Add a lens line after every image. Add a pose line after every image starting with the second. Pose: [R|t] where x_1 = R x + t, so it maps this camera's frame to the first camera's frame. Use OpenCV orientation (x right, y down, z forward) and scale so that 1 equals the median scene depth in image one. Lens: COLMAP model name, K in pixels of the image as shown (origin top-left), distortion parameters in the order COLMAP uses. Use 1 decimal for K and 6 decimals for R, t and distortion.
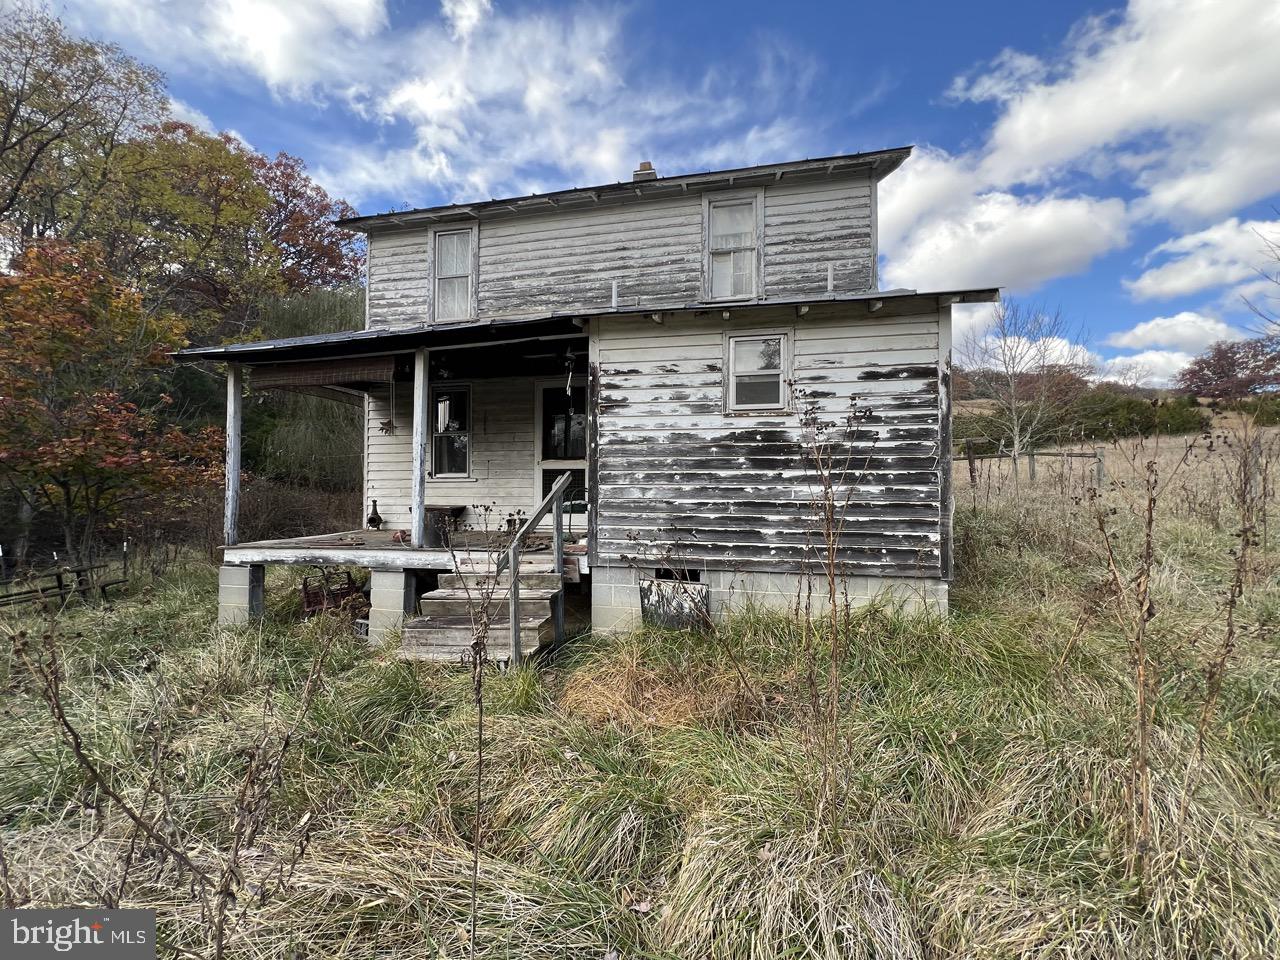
lens RADIAL K [[510.8, 0, 638.2], [0, 510.8, 481.2], [0, 0, 1]] dist [0.000502, -0.000028]
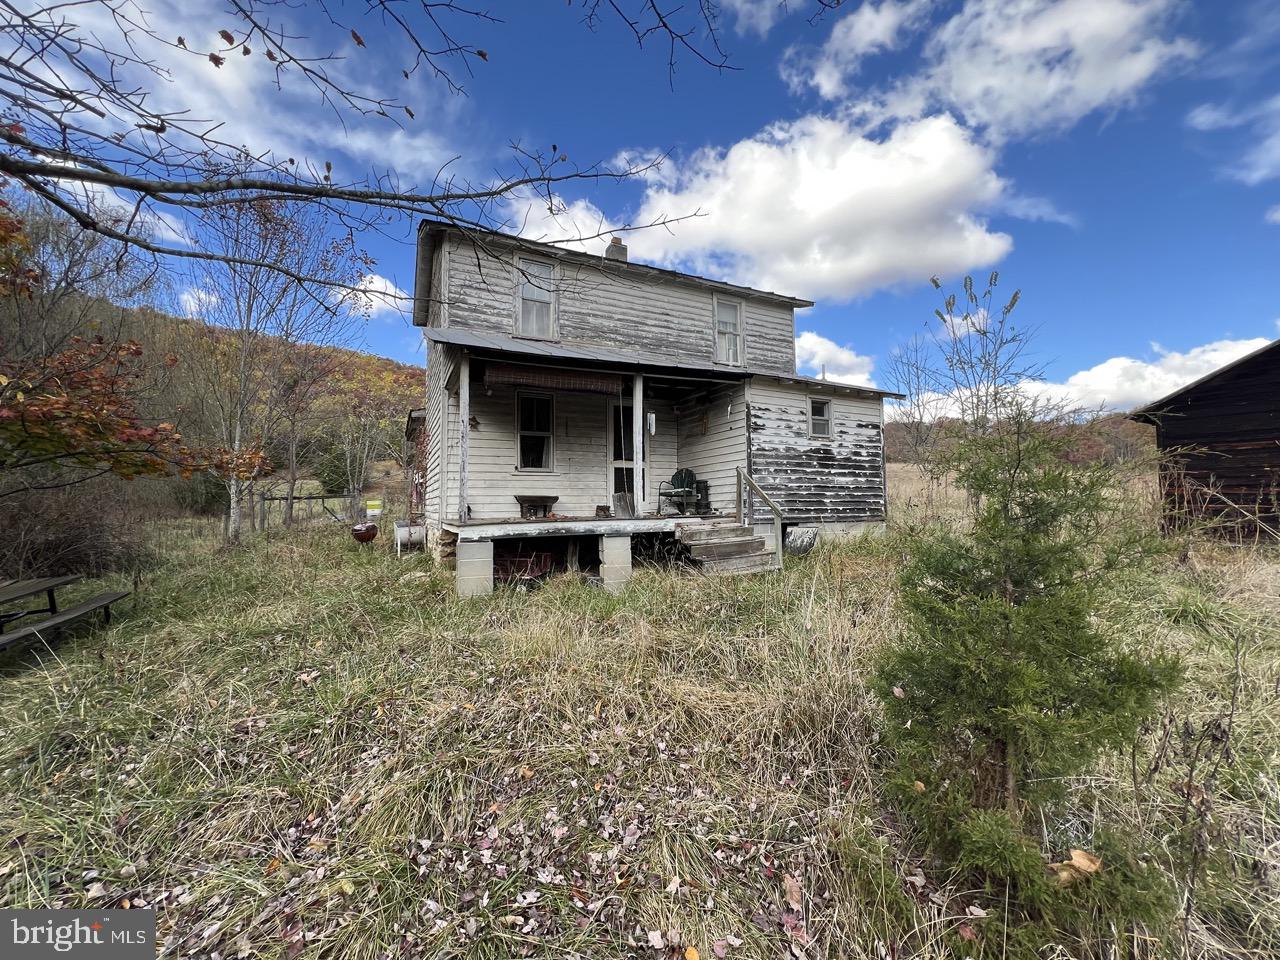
lens RADIAL K [[514.0, 0, 635.8], [0, 514.0, 480.6], [0, 0, 1]] dist [-0.000578, 0.000355]
pose [[0.793098, 0.025500, 0.608560, -1.431098], [0.000034, 0.999121, -0.041911, 0.098833], [-0.609094, 0.033260, 0.792400, -0.094532]]
